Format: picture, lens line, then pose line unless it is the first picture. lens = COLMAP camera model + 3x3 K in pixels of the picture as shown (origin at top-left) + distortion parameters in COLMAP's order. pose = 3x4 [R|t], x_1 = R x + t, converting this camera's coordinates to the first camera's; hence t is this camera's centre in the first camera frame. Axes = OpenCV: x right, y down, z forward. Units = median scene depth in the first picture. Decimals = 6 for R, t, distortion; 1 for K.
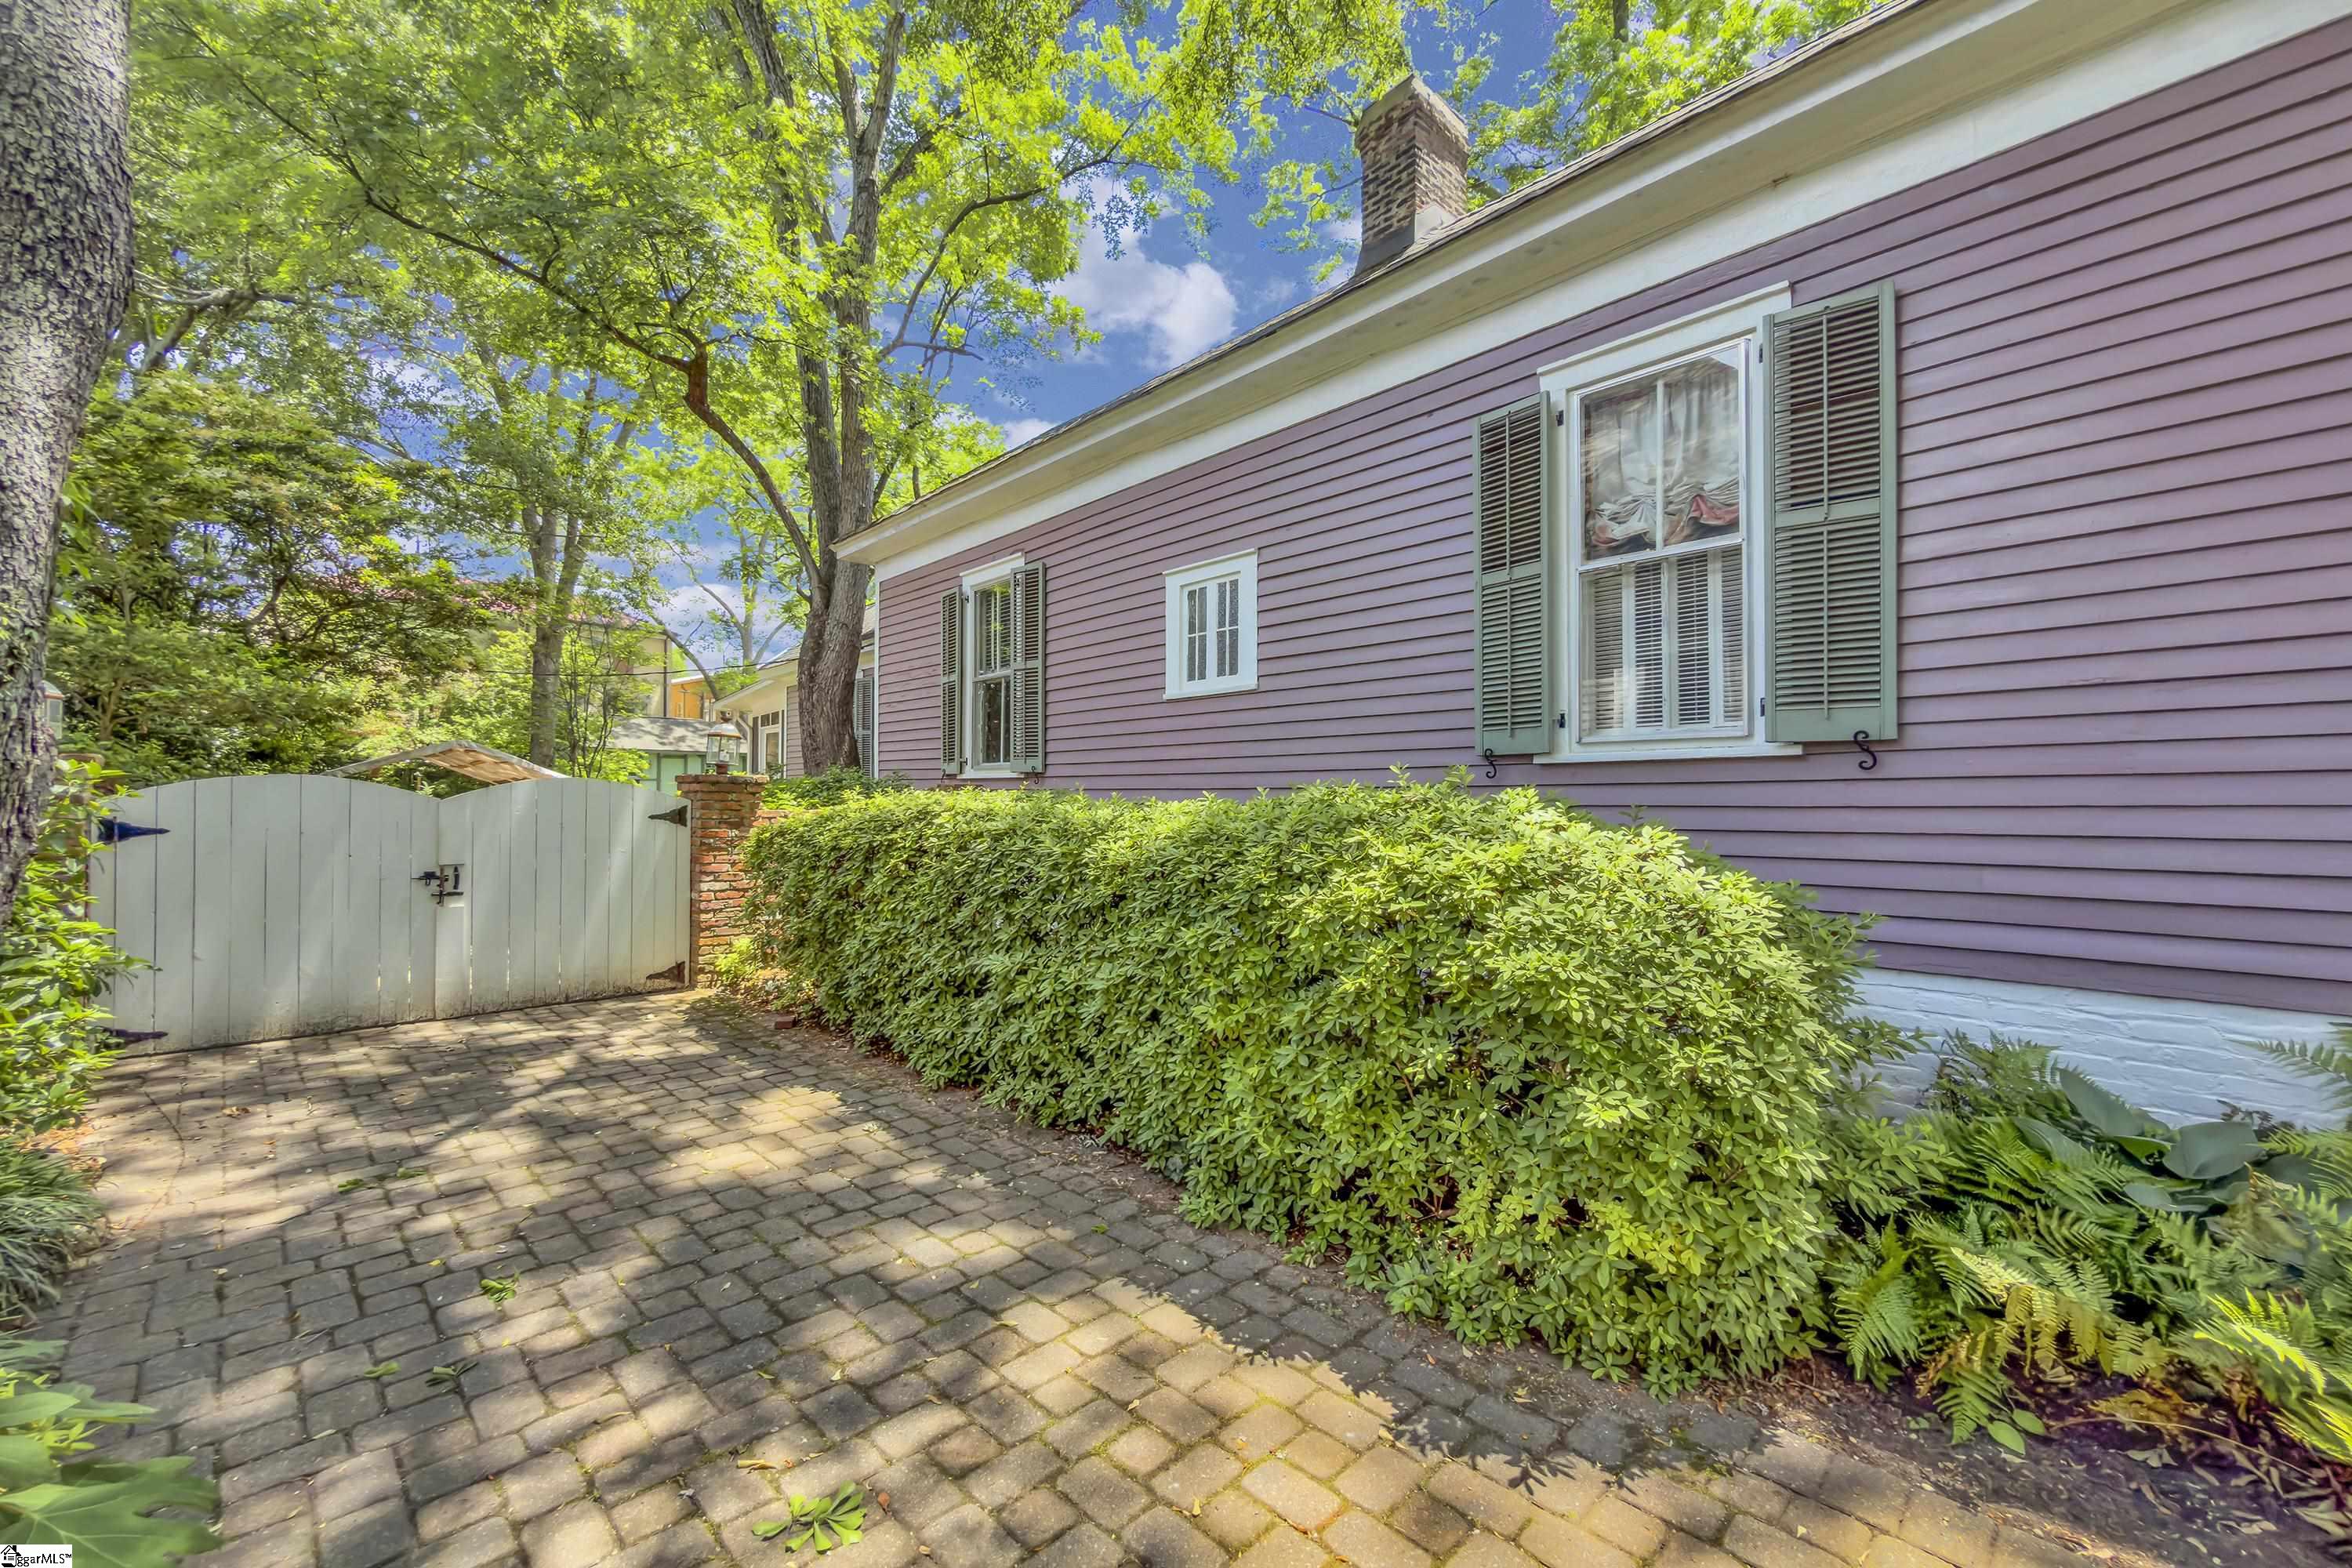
lens RADIAL K [[947.2, 0, 1176.0], [0, 947.2, 784.0], [0, 0, 1]] dist [-0.001240, -0.000282]
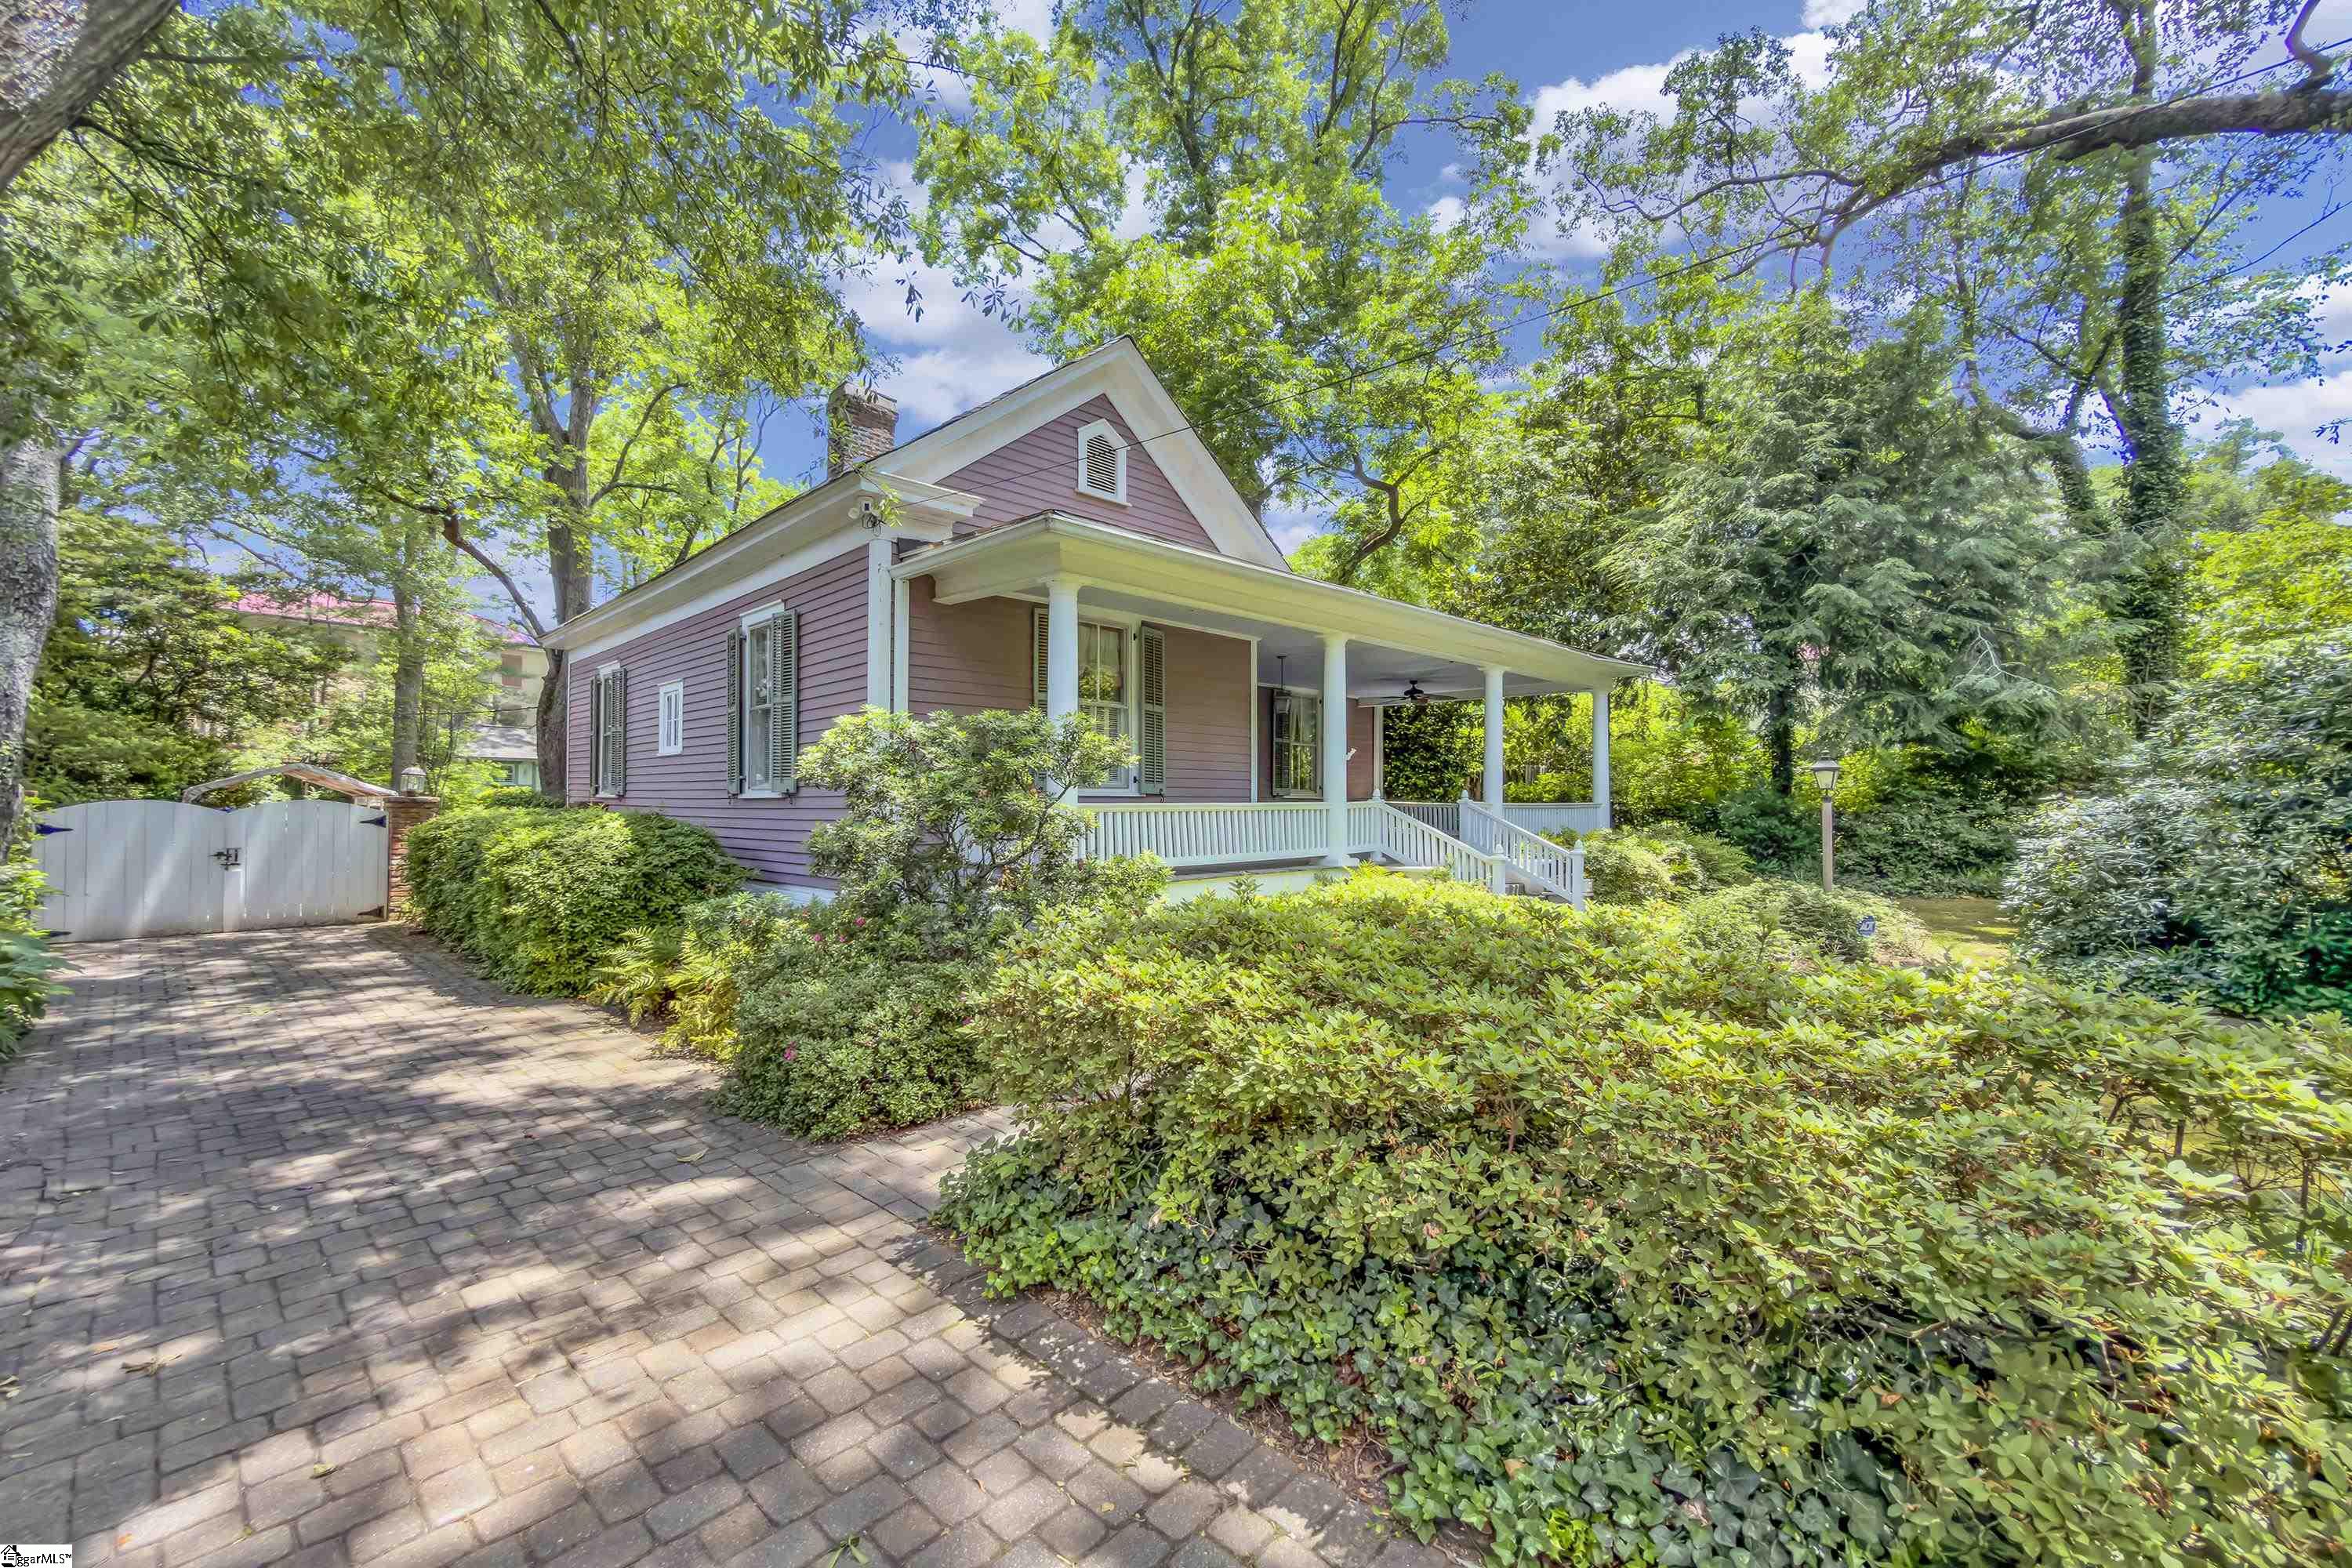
lens RADIAL K [[947.2, 0, 1149.7], [0, 947.2, 785.6], [0, 0, 1]] dist [0.002309, 0.000215]
pose [[0.999450, 0.002863, 0.033041, 0.686864], [-0.002809, 0.999995, -0.001678, -0.027847], [-0.033045, 0.001584, 0.999453, -0.650953]]
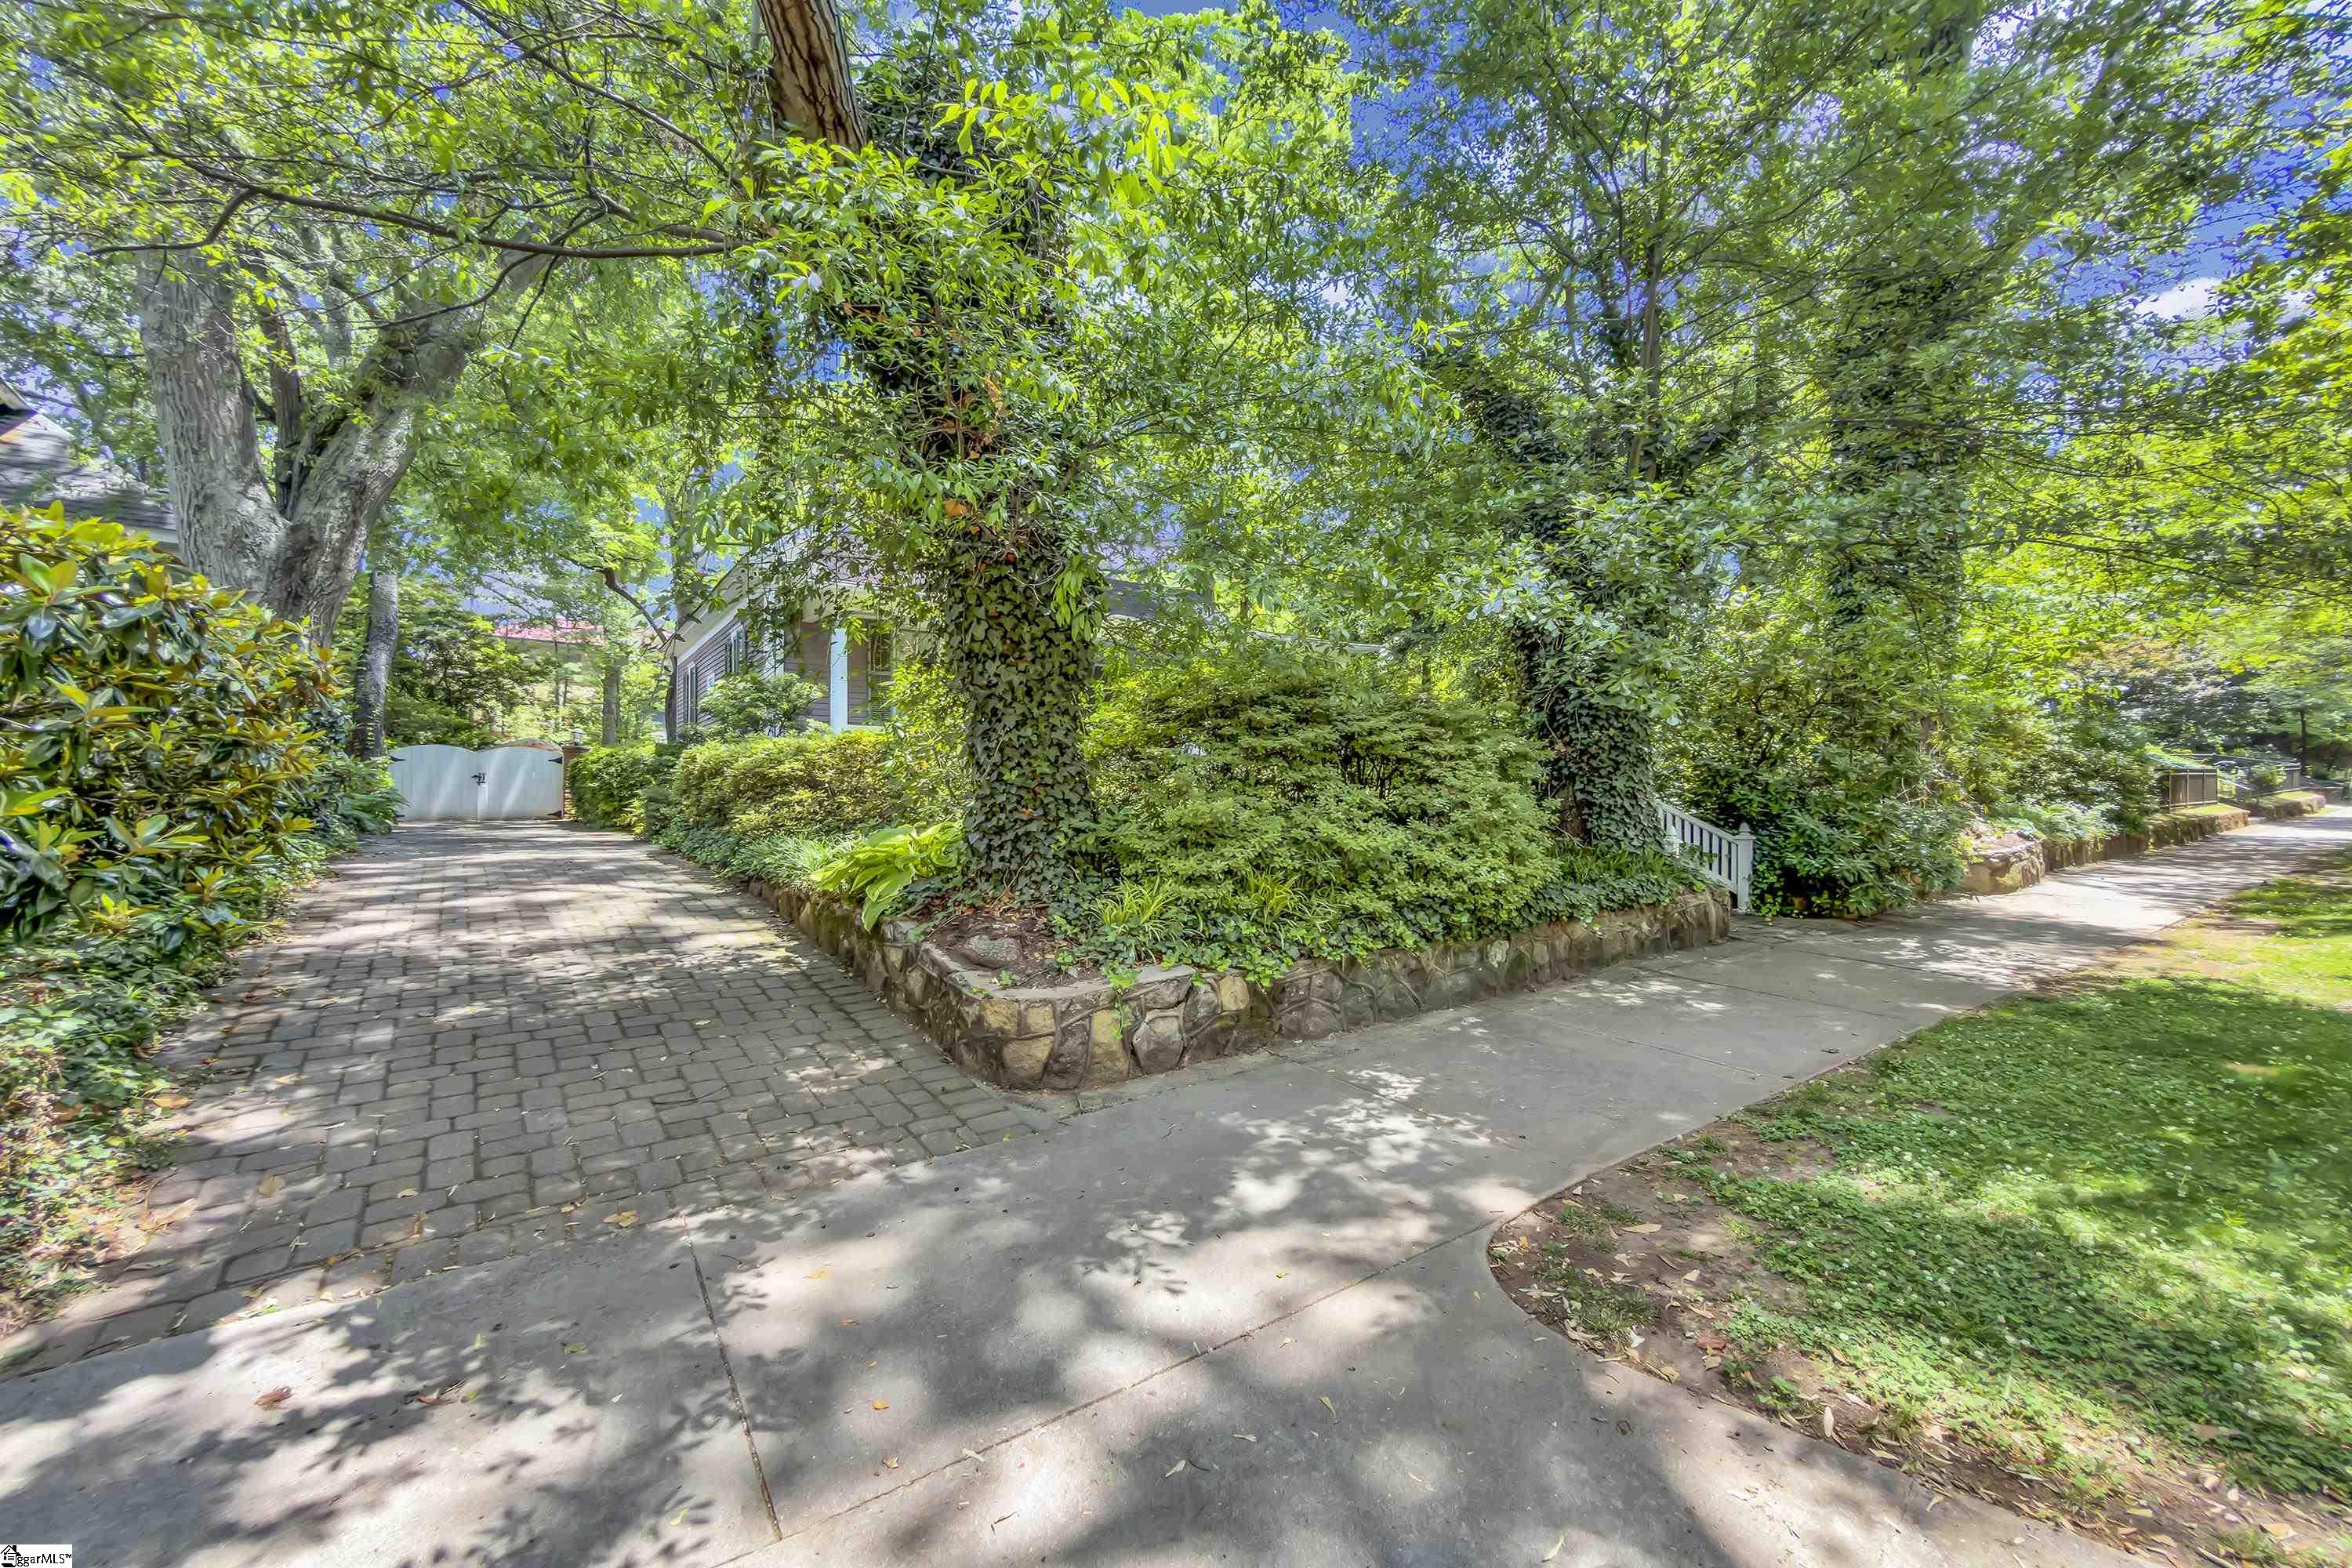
lens RADIAL K [[947.2, 0, 1176.0], [0, 947.2, 784.0], [0, 0, 1]] dist [-0.001240, -0.000282]
pose [[0.991545, -0.004649, -0.129677, 1.455084], [0.005119, 0.999981, 0.003292, 0.089186], [0.129659, -0.003928, 0.991551, -1.379929]]
